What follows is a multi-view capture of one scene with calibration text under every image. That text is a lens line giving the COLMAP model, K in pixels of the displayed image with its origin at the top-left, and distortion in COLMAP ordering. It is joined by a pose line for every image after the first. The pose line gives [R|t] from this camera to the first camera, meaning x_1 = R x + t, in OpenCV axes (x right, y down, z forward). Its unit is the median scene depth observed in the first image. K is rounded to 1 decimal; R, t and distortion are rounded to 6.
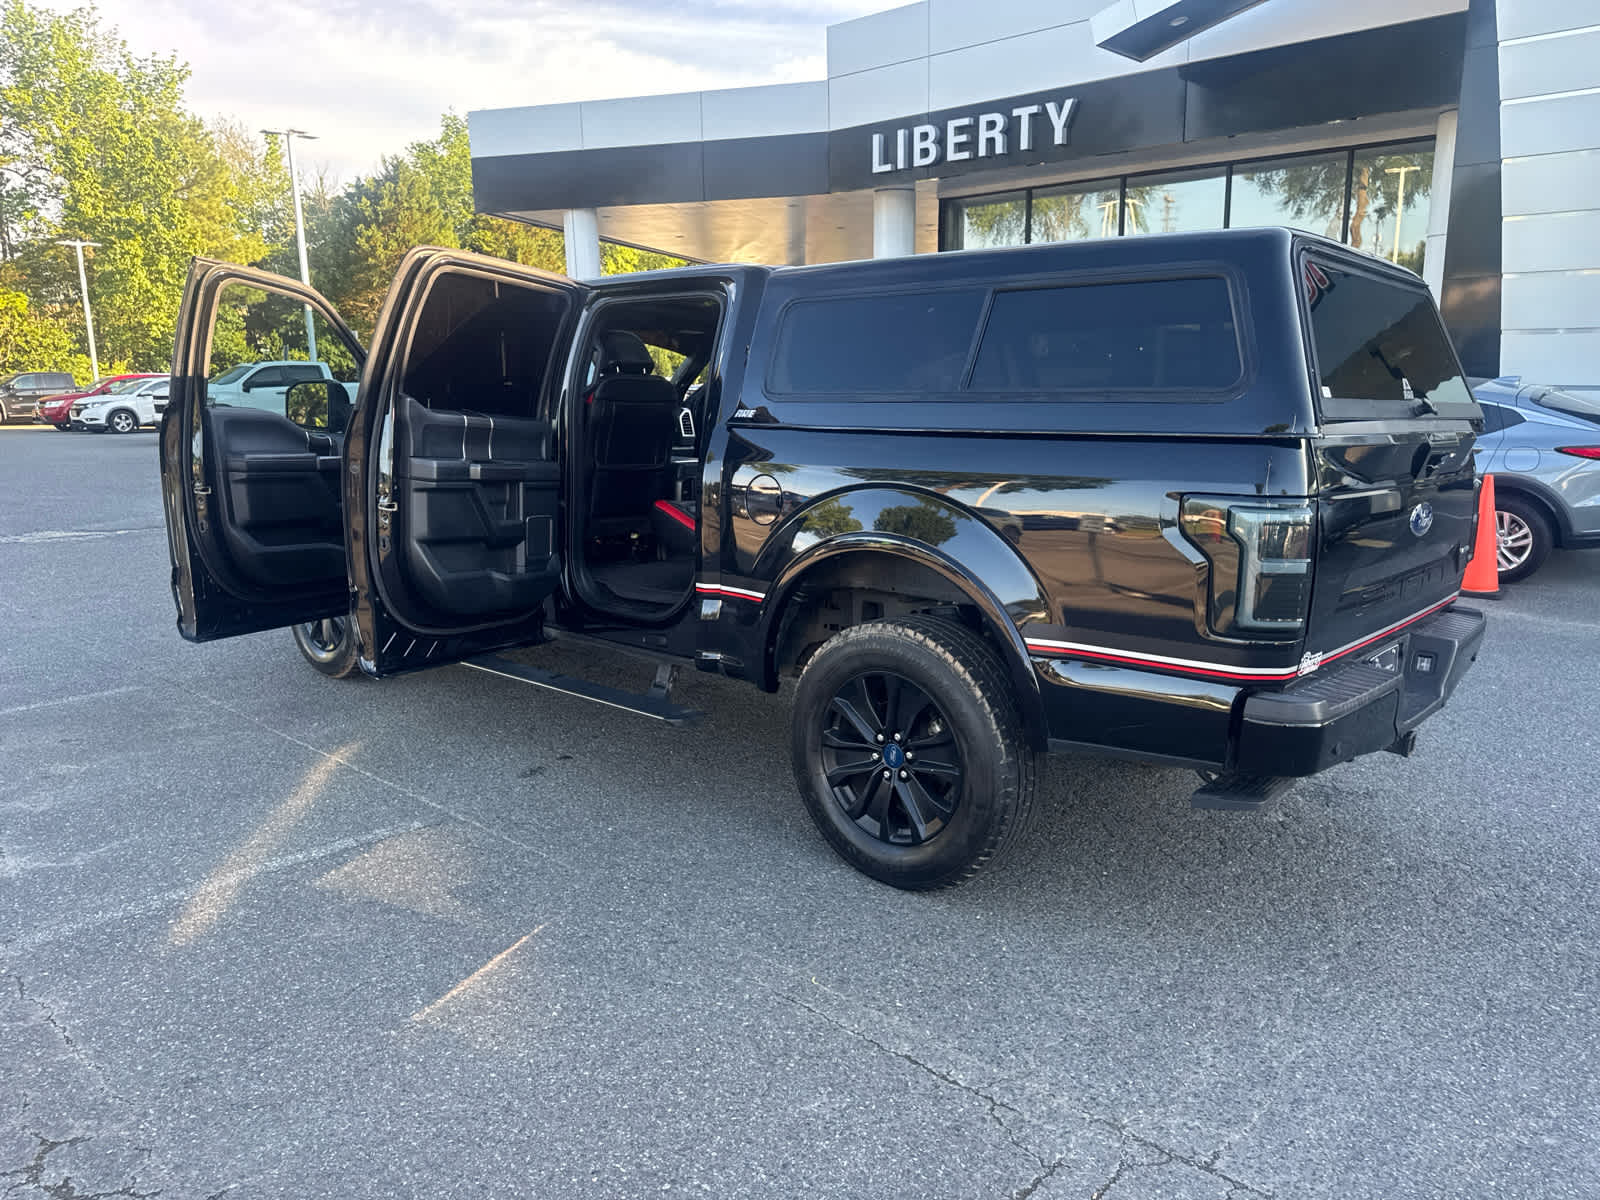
lens RADIAL K [[1134.3, 0, 793.5], [0, 1134.3, 607.6], [0, 0, 1]] dist [0.009973, -0.007674]
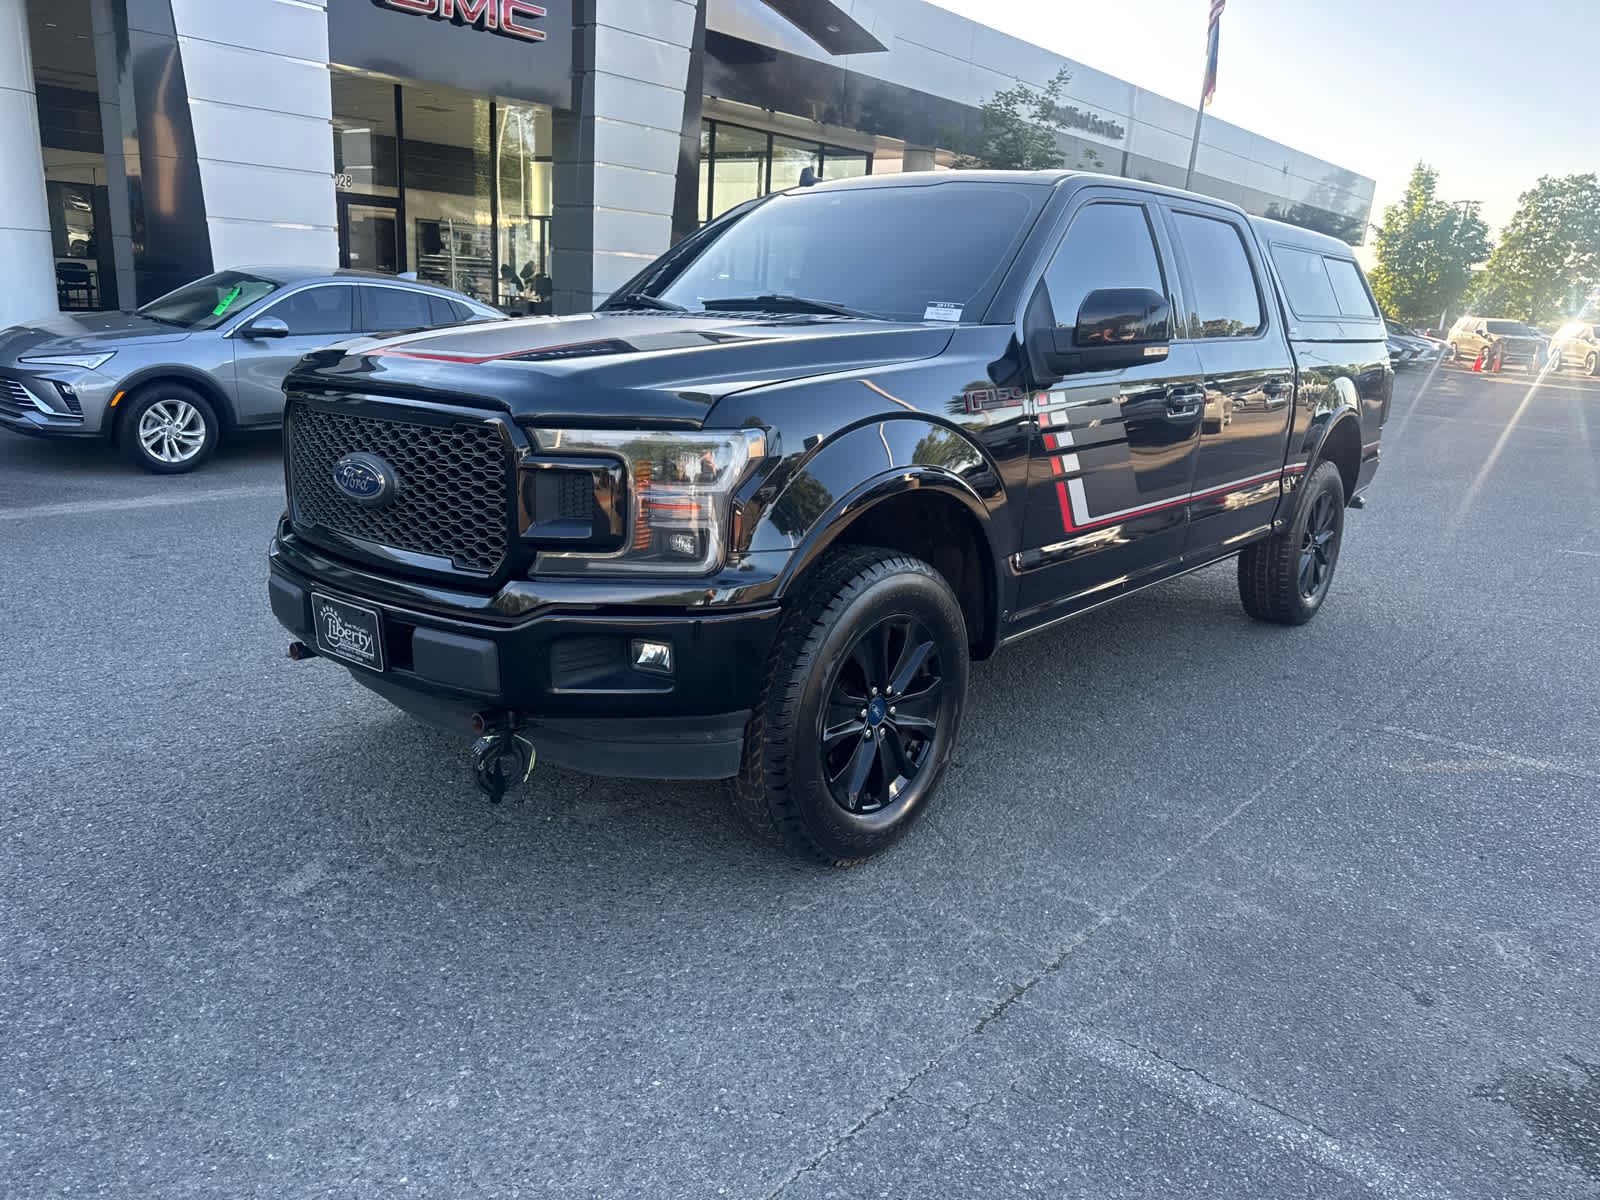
lens RADIAL K [[1134.3, 0, 793.5], [0, 1134.3, 607.6], [0, 0, 1]] dist [0.009973, -0.007674]
pose [[-0.027471, -0.257444, 0.965903, -0.318539], [0.154615, 0.953545, 0.258547, -0.067035], [-0.987593, 0.156446, 0.013610, 0.367007]]
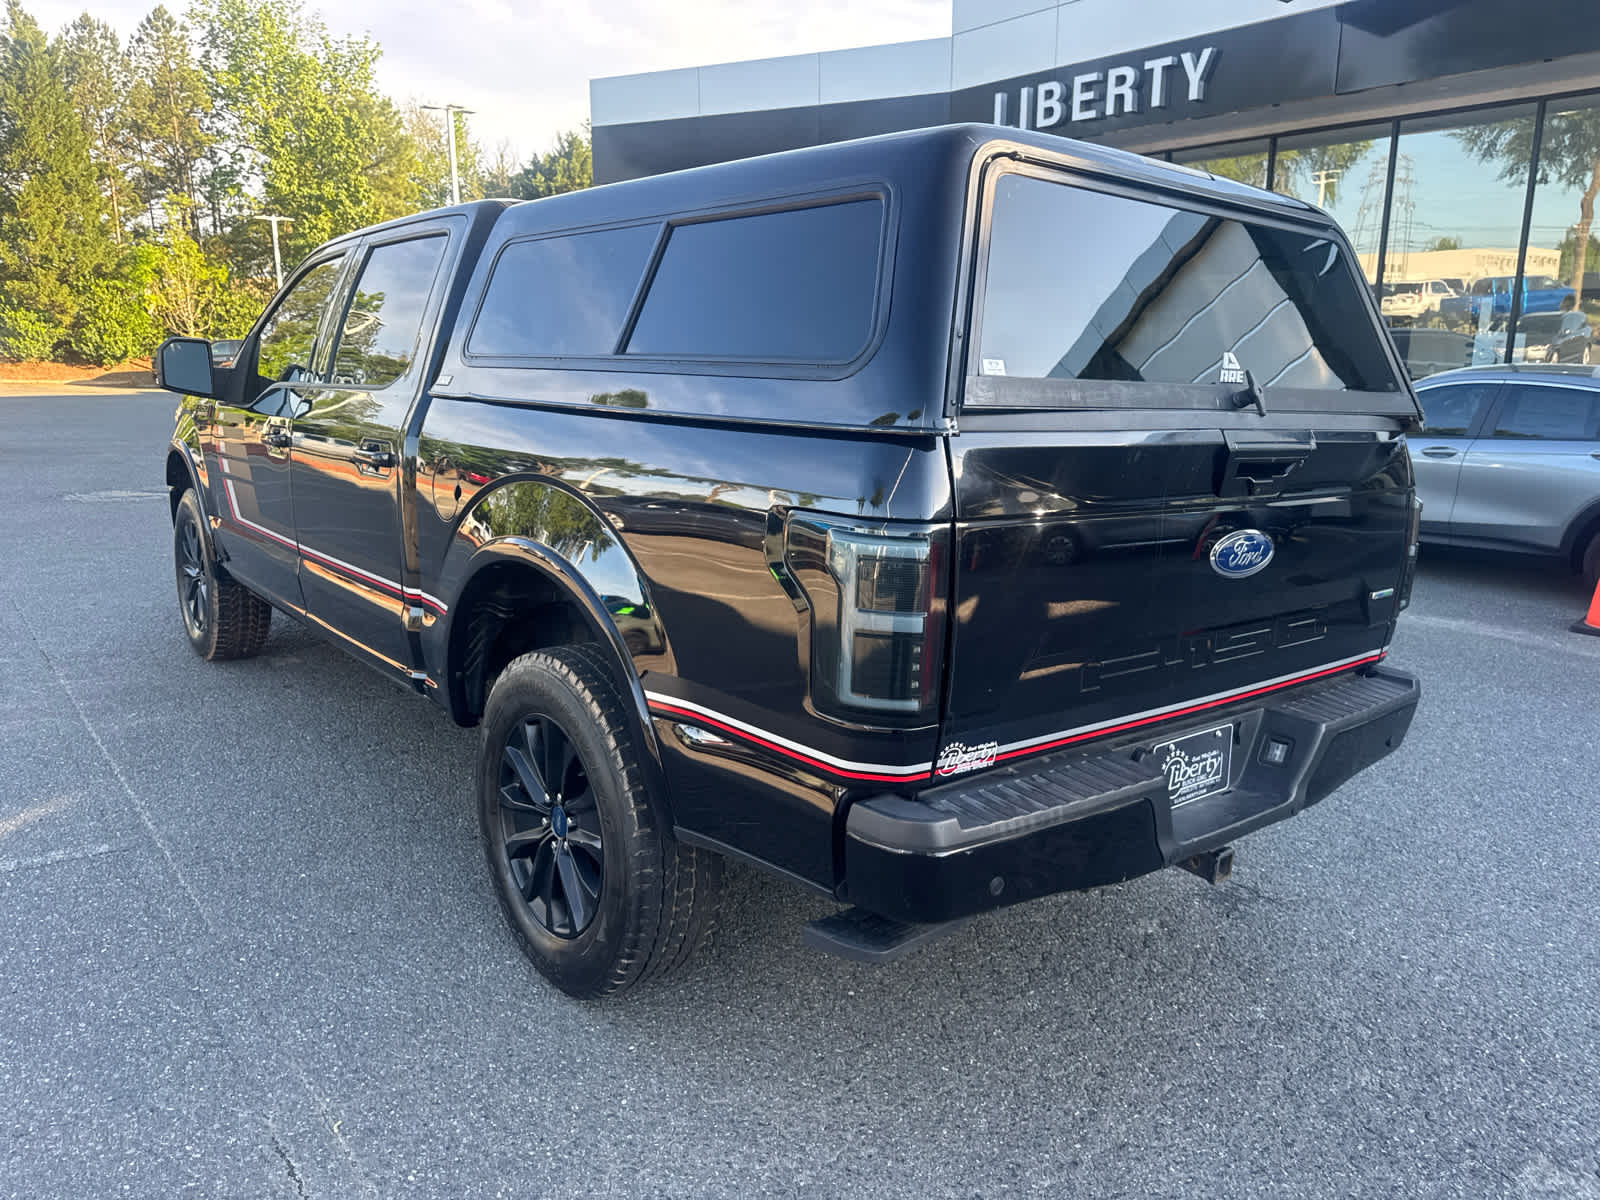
lens RADIAL K [[1148.1, 0, 800.0], [0, 1148.1, 600.0], [0, 0, 1]] dist [0.015185, -0.018885]
pose [[0.987816, 0.049803, -0.147441, 0.074390], [-0.048762, 0.998753, 0.010670, -0.007751], [0.147789, -0.003351, 0.989013, 0.051321]]
